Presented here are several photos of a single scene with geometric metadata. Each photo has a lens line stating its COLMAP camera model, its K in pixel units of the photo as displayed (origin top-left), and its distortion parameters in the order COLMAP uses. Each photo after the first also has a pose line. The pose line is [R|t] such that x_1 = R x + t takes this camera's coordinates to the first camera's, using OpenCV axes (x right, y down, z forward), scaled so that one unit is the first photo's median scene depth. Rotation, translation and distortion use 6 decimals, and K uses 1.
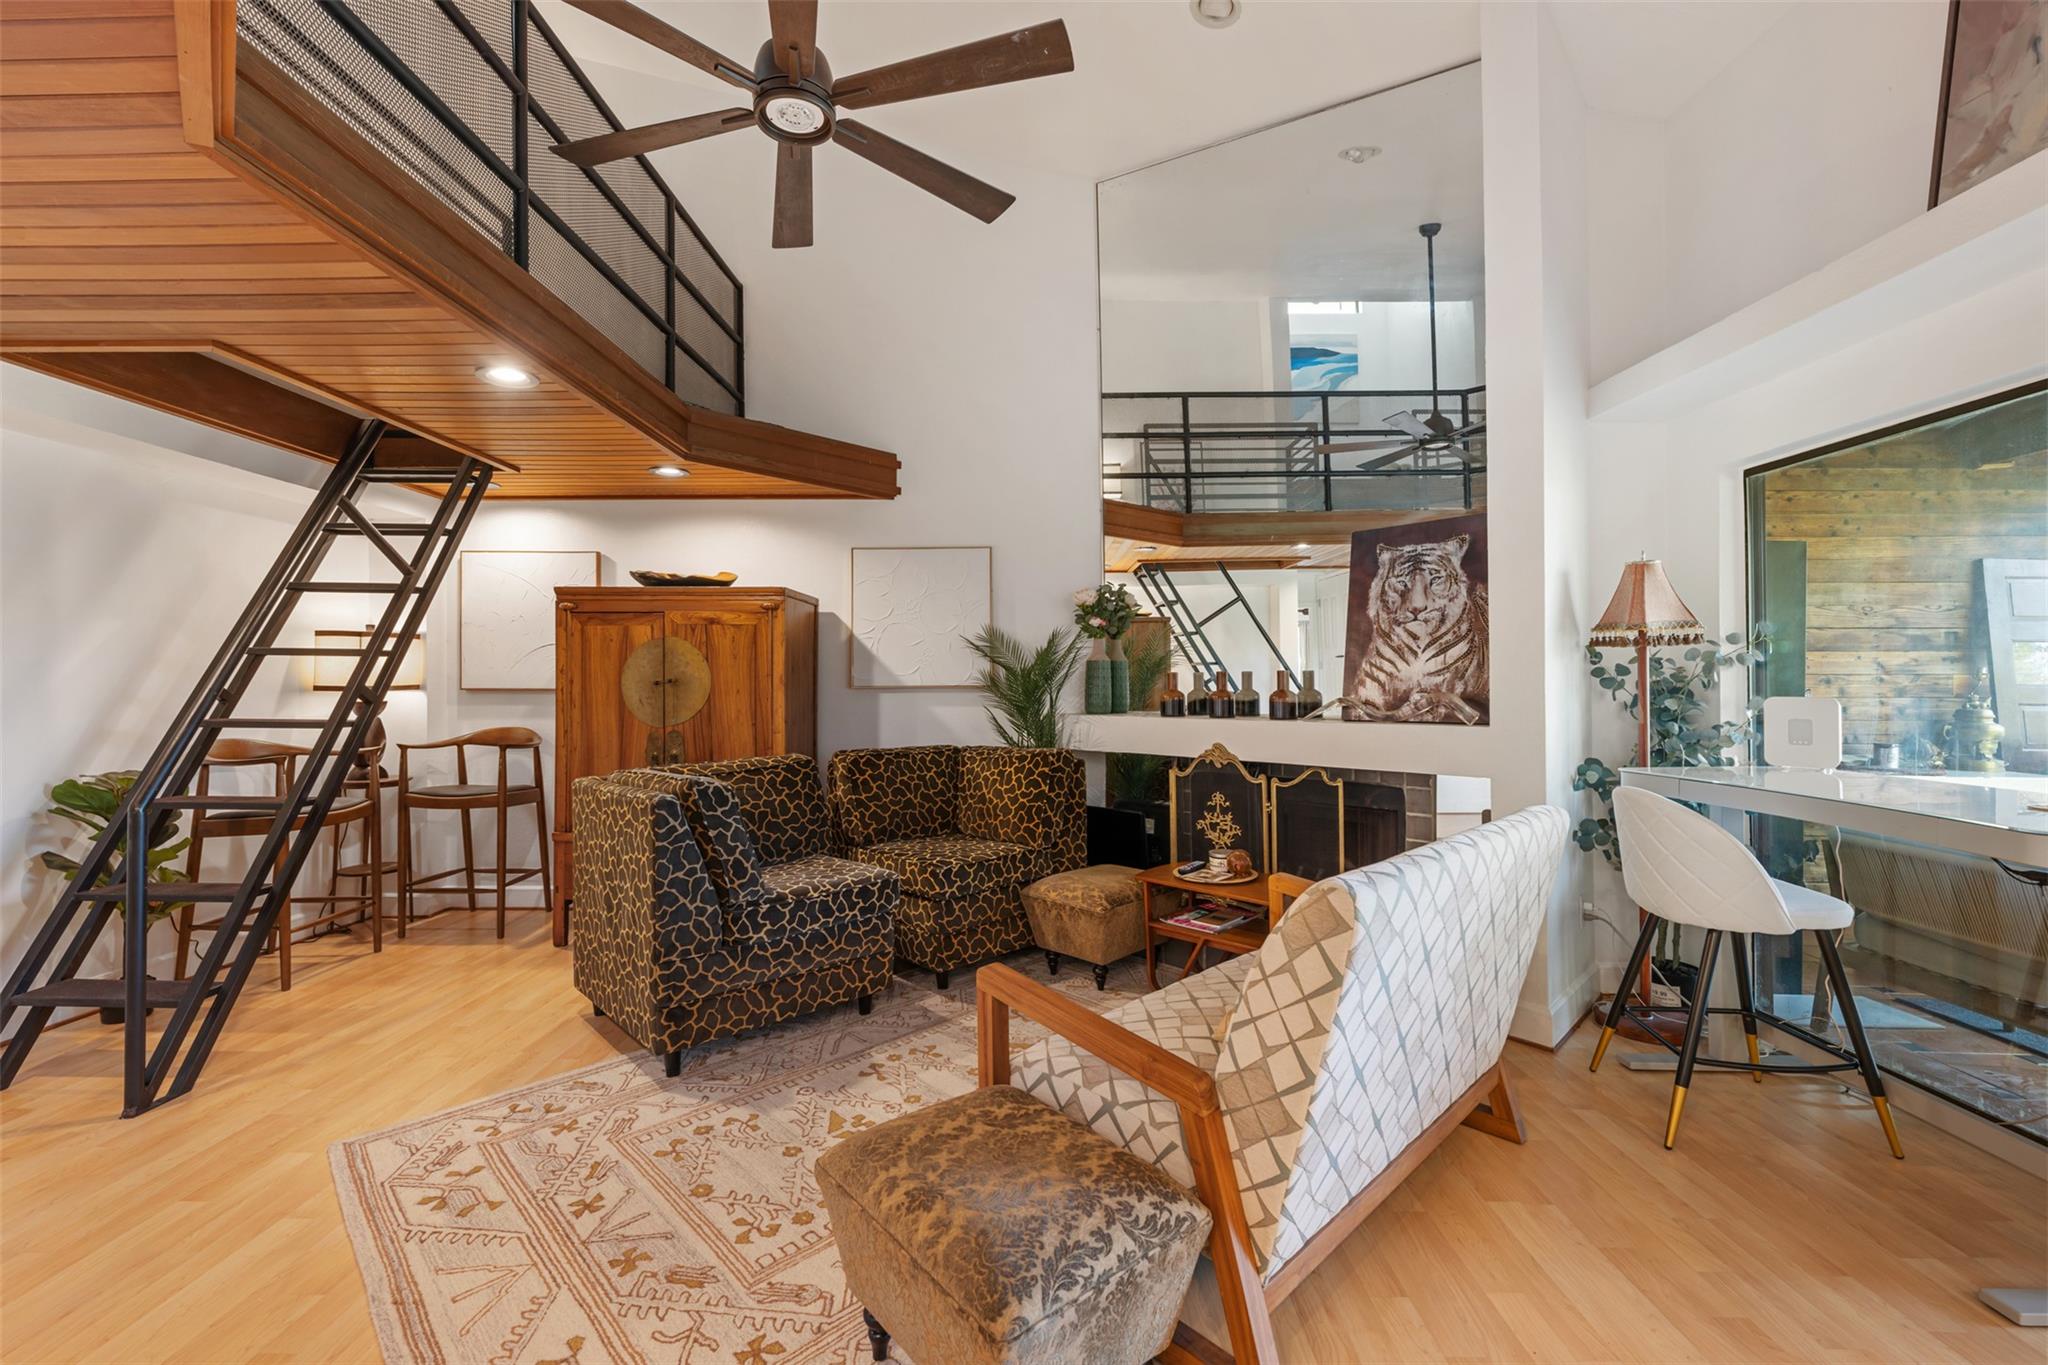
lens RADIAL K [[843.8, 0, 1022.8], [0, 843.8, 682.3], [0, 0, 1]] dist [-0.000303, -0.000152]
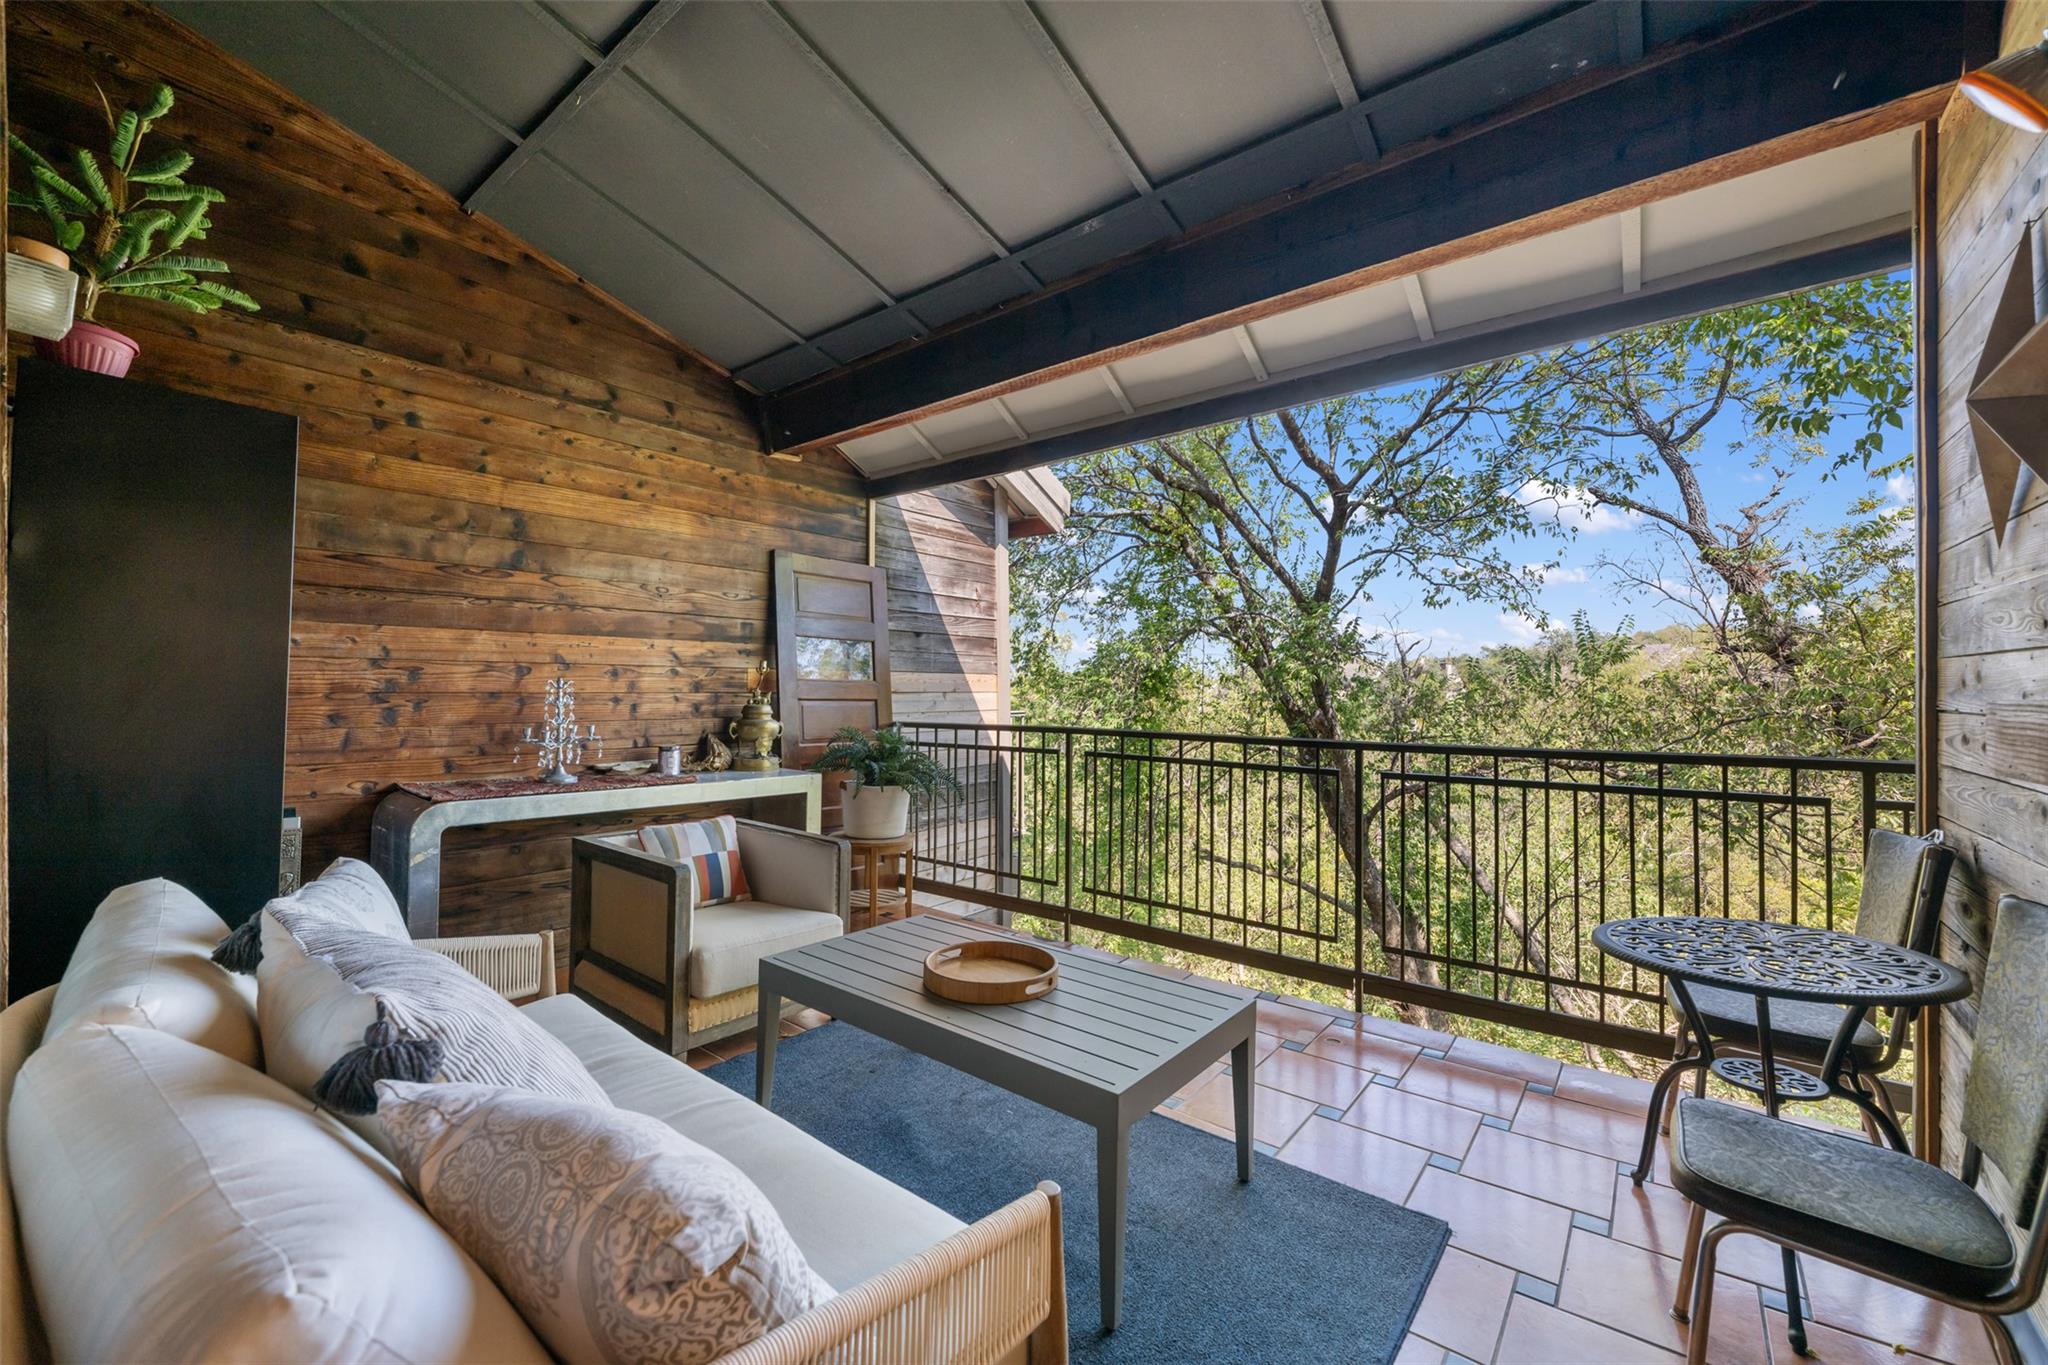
lens RADIAL K [[810.2, 0, 1025.8], [0, 810.2, 683.2], [0, 0, 1]] dist [0.000428, 0.000072]
pose [[0.611685, 0.008265, 0.791059, 0.763106], [-0.008787, 0.999955, -0.003653, 0.010769], [-0.791053, -0.004716, 0.611730, 0.264211]]
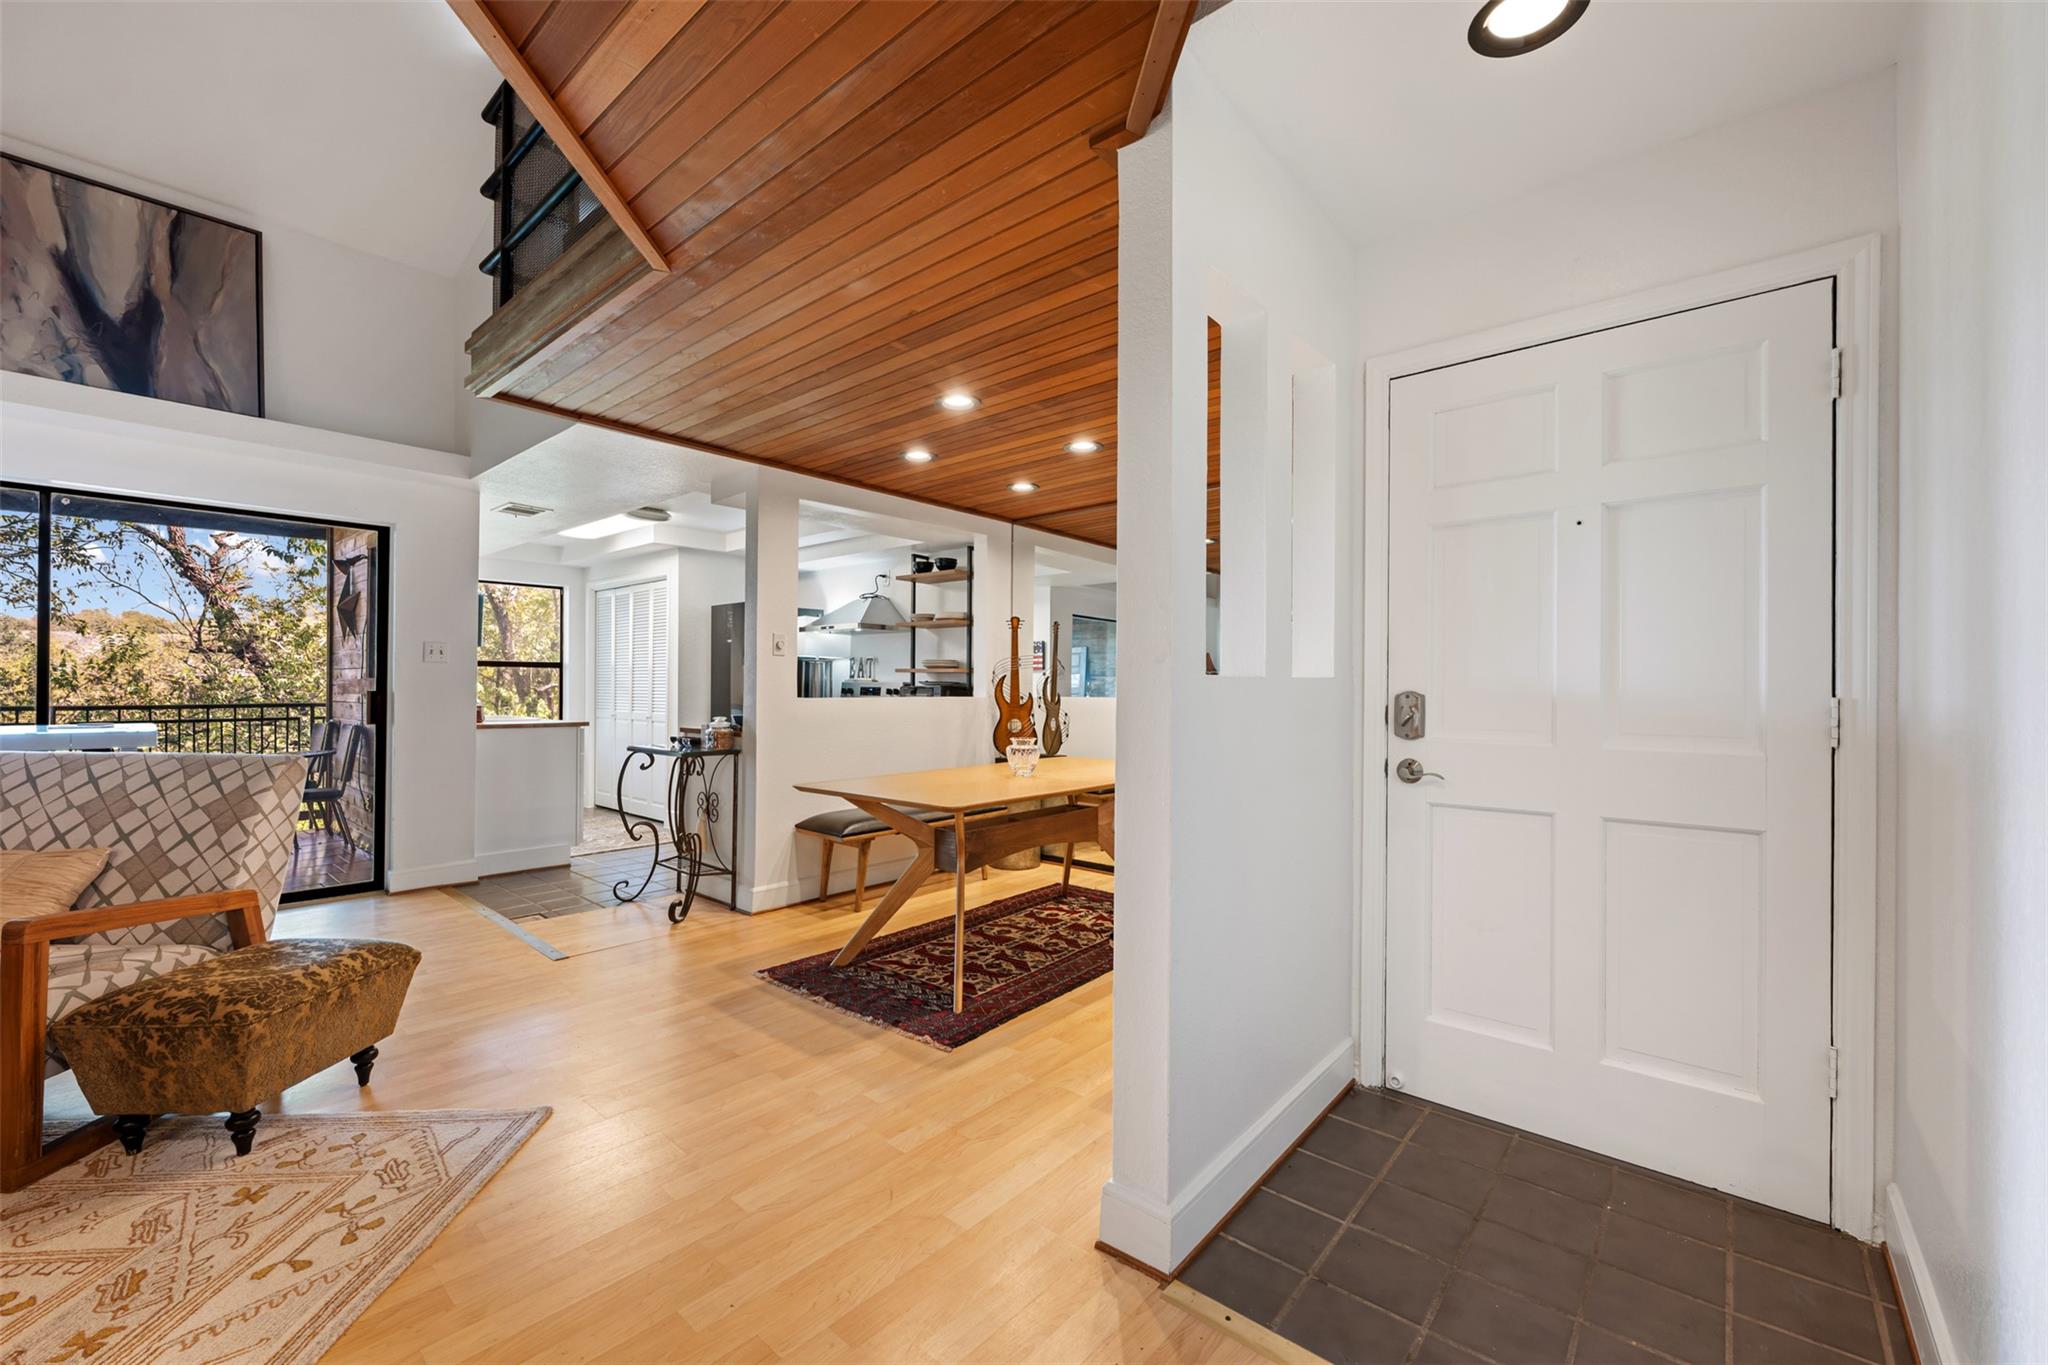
lens RADIAL K [[818.4, 0, 1023.5], [0, 818.4, 687.2], [0, 0, 1]] dist [-0.000744, 0.000111]
pose [[-0.764340, 0.000047, 0.644814, -0.841585], [-0.007127, 0.999938, -0.008521, 0.030601], [-0.644774, -0.011109, -0.764292, 0.522578]]
